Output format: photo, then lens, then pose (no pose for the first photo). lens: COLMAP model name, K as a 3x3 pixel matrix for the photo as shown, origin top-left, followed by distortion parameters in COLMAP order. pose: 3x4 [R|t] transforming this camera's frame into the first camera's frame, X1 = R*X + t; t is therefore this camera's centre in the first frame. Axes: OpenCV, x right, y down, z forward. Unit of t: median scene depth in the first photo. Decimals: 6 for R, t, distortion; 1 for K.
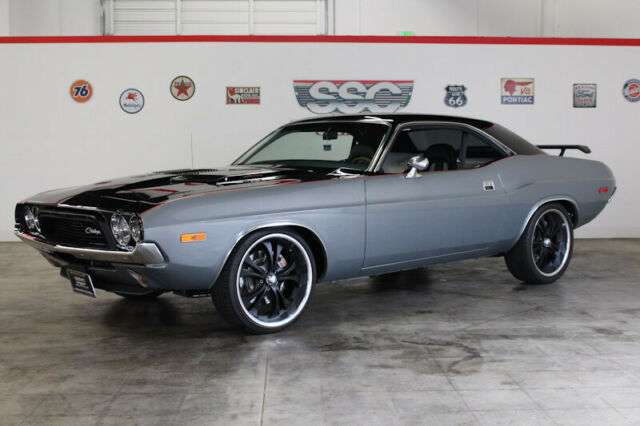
lens RADIAL K [[832.3, 0, 320.0], [0, 832.3, 213.0], [0, 0, 1]] dist [-0.089809, 0.069477]
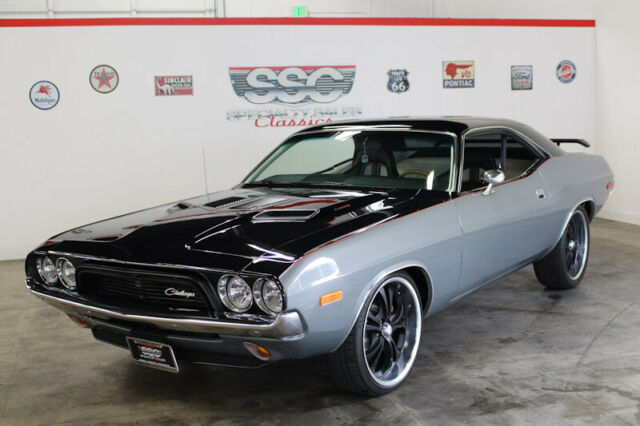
lens RADIAL K [[832.3, 0, 320.0], [0, 832.3, 213.0], [0, 0, 1]] dist [-0.089809, 0.069477]
pose [[0.970946, -0.055842, 0.232693, -0.154135], [0.045515, 0.997736, 0.049518, -0.041818], [-0.234932, -0.037488, 0.971289, 0.093599]]
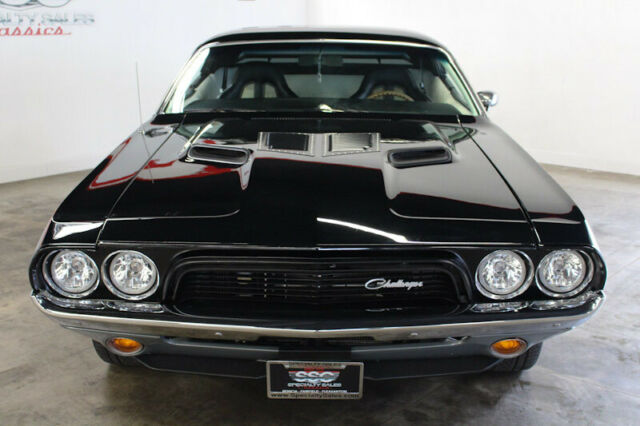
lens RADIAL K [[835.6, 0, 320.0], [0, 835.6, 213.0], [0, 0, 1]] dist [-0.254501, 0.612317]
pose [[0.669909, -0.163490, 0.724219, -0.324493], [0.046346, 0.982760, 0.178985, -0.056960], [-0.740995, -0.086339, 0.665937, 0.325550]]
